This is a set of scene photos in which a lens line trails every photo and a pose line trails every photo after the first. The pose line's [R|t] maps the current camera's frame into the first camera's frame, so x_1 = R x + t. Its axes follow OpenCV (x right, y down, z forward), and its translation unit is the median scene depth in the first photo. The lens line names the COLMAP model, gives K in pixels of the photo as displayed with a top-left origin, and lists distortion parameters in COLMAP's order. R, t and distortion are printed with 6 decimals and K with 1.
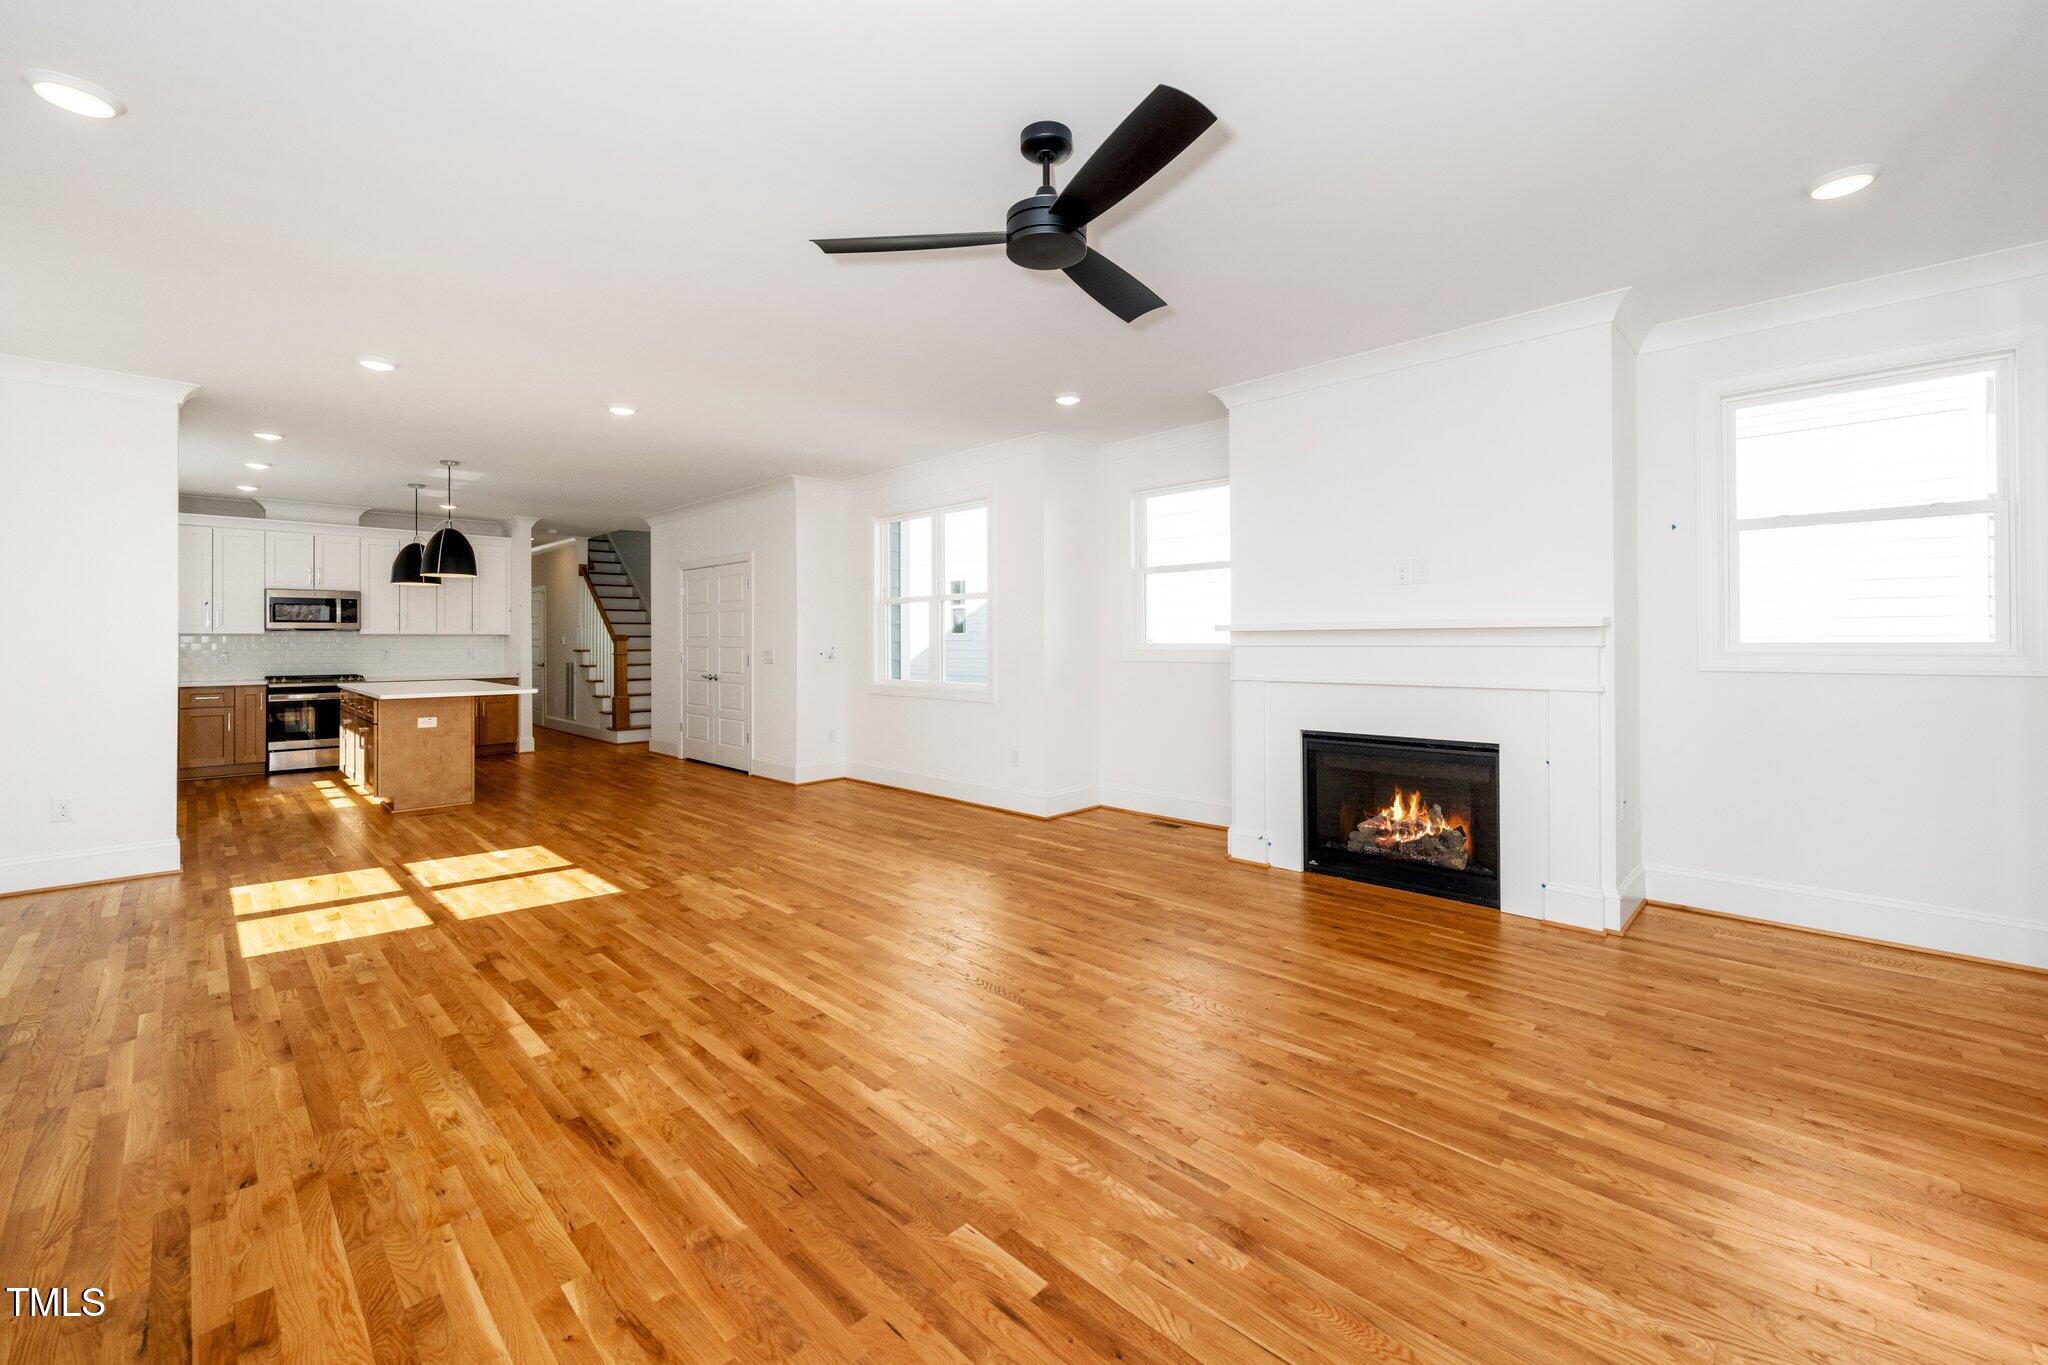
lens RADIAL K [[824.2, 0, 1003.3], [0, 824.2, 644.3], [0, 0, 1]] dist [0.000081, 0.000077]
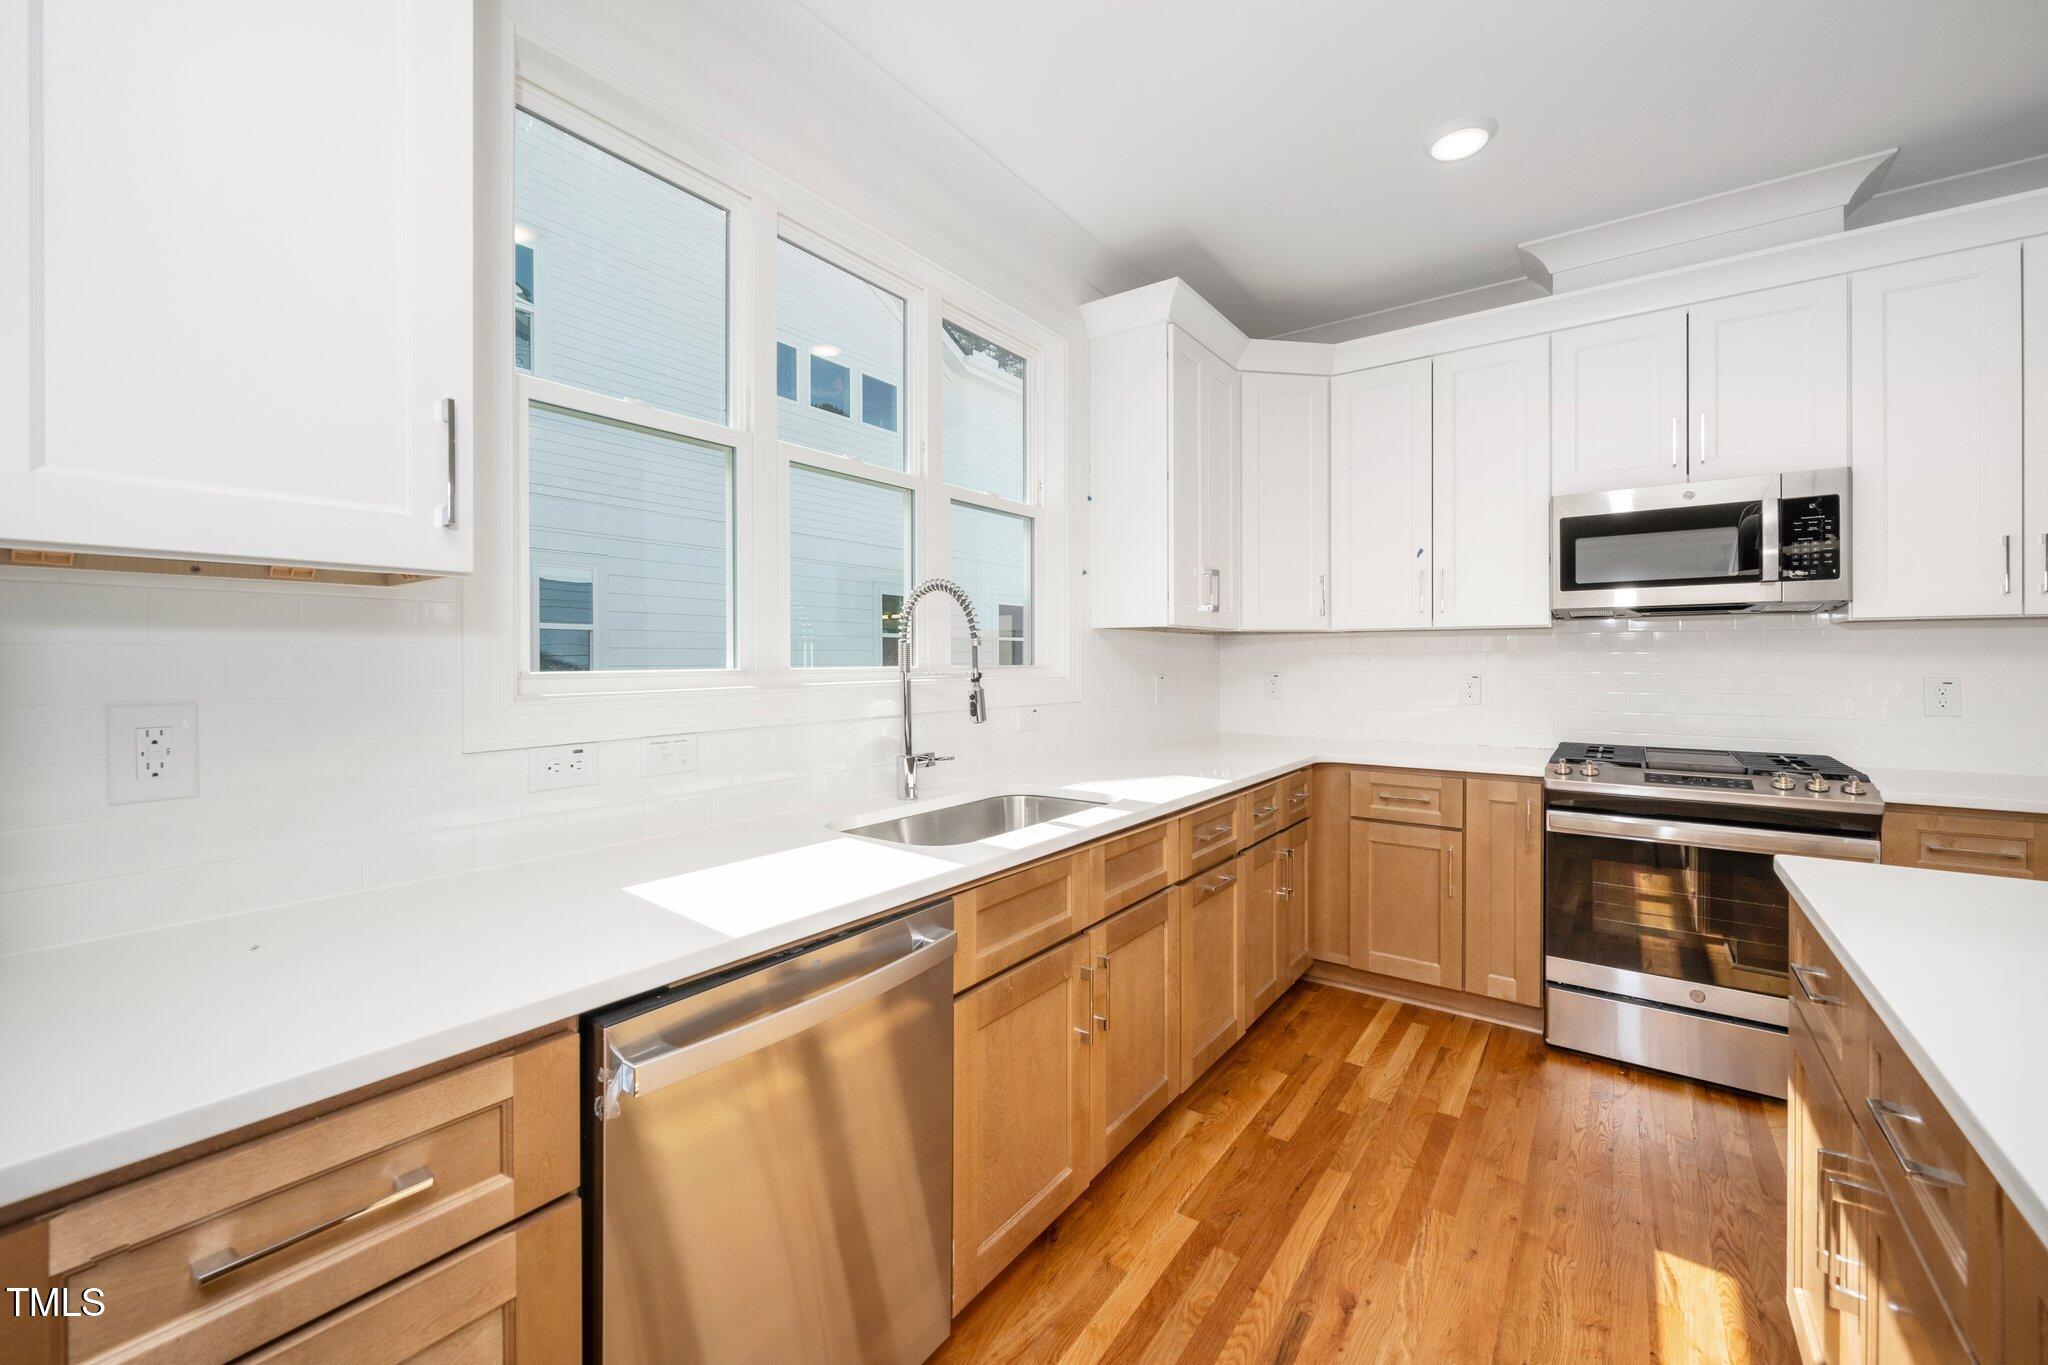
lens RADIAL K [[824.2, 0, 1025.4], [0, 824.2, 654.8], [0, 0, 1]] dist [0.000081, 0.000077]
pose [[0.168107, -0.000211, -0.985769, -1.302286], [-0.001192, 0.999999, -0.000417, 0.000079], [0.985768, 0.001245, 0.168107, 1.598656]]
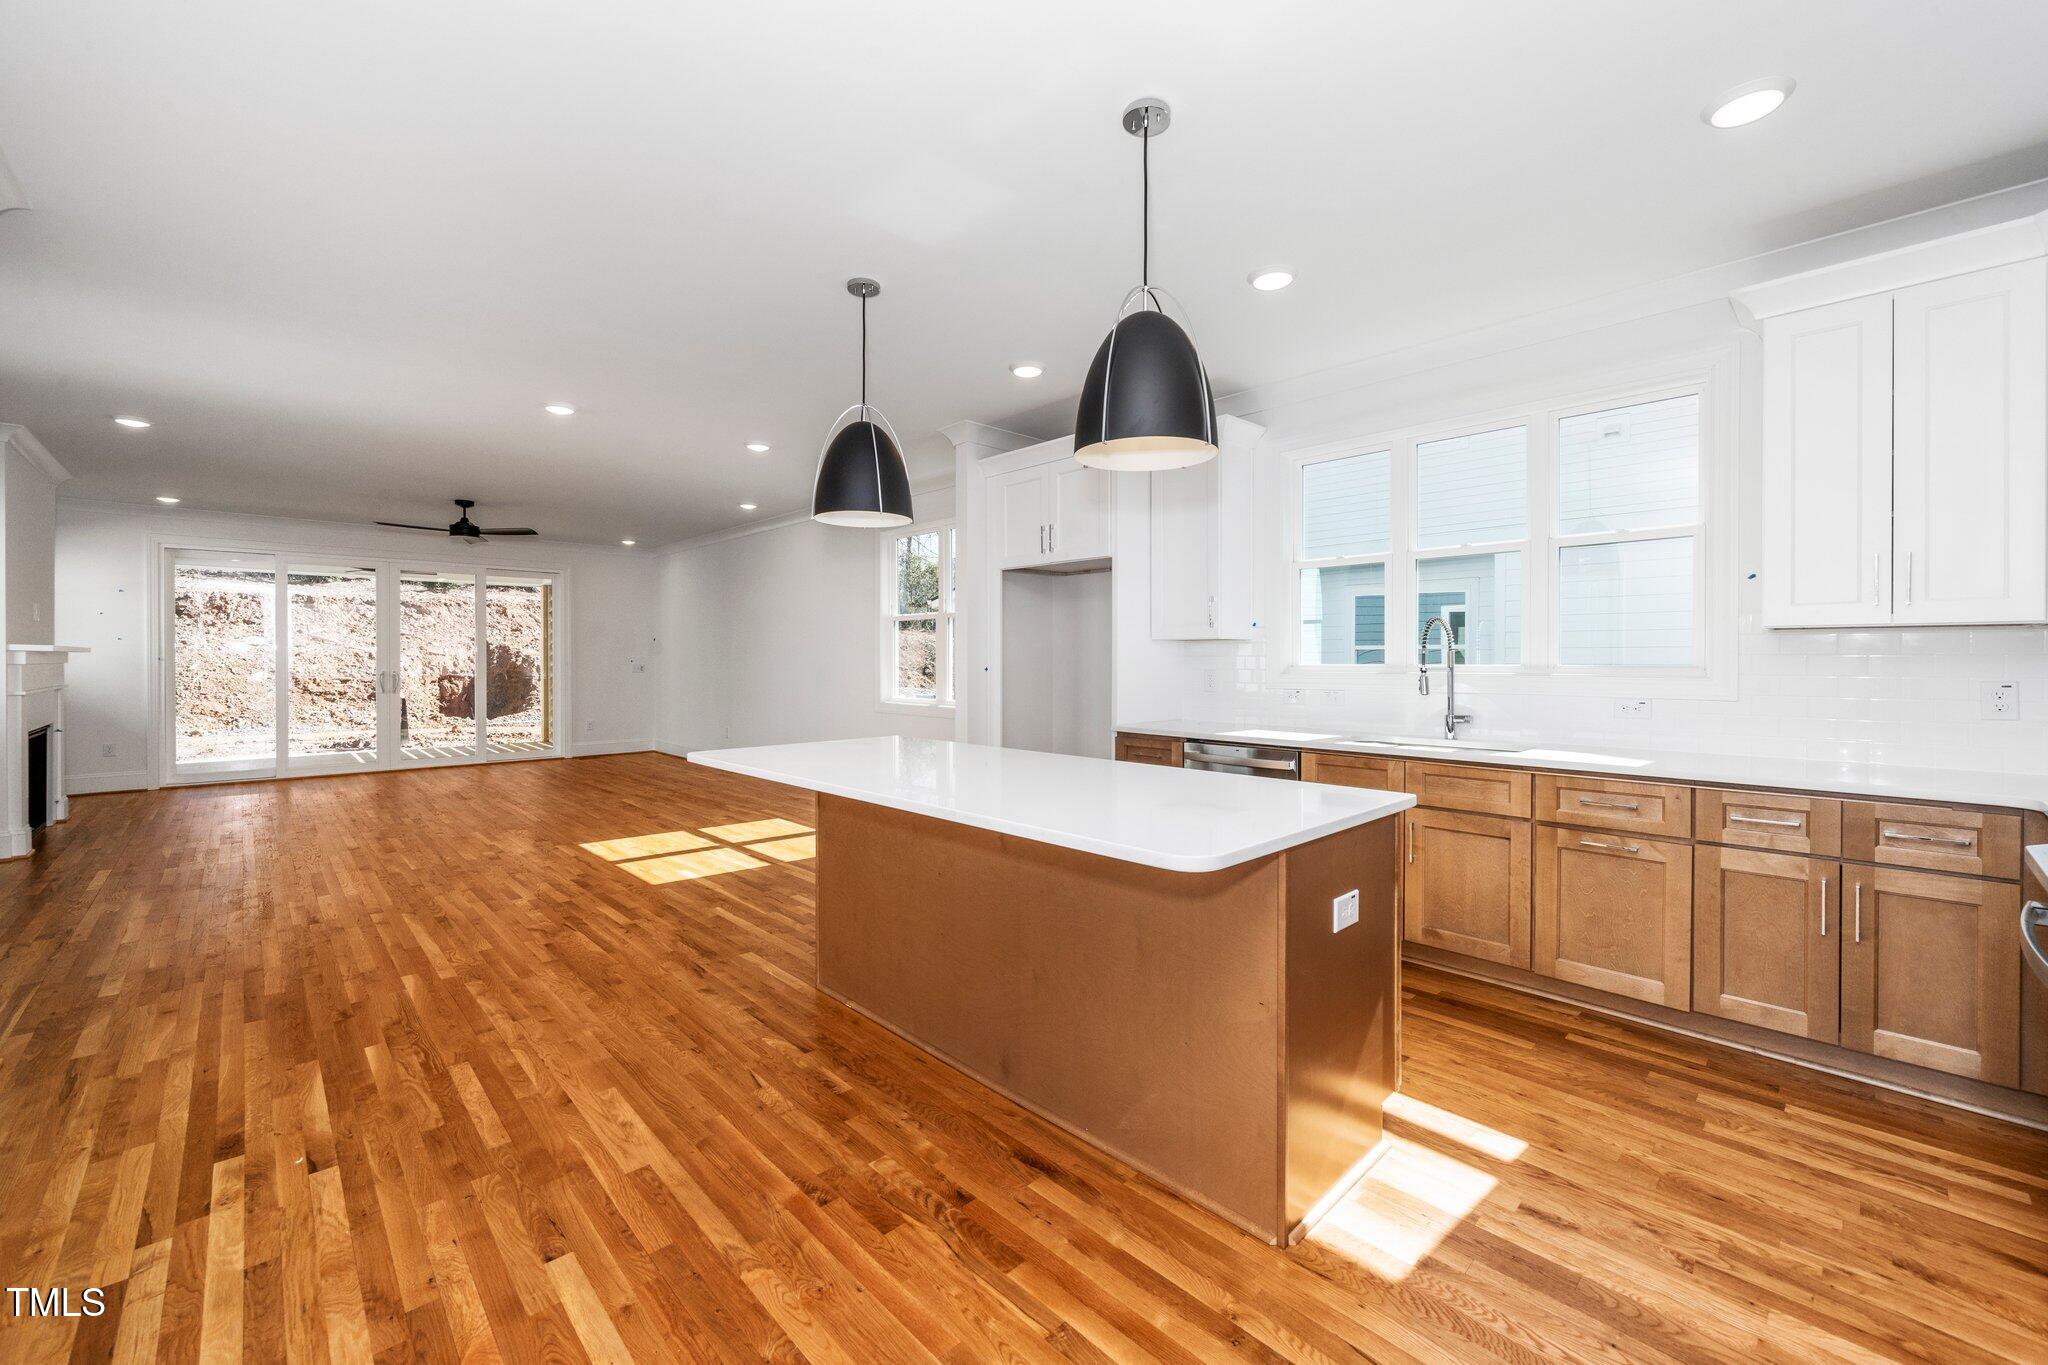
lens RADIAL K [[824.2, 0, 1030.6], [0, 824.2, 665.6], [0, 0, 1]] dist [0.000081, 0.000077]
pose [[-0.999980, 0.001991, 0.005921, -1.363494], [0.002056, 0.999938, 0.010952, -0.004613], [-0.005899, 0.010964, -0.999922, 2.622999]]
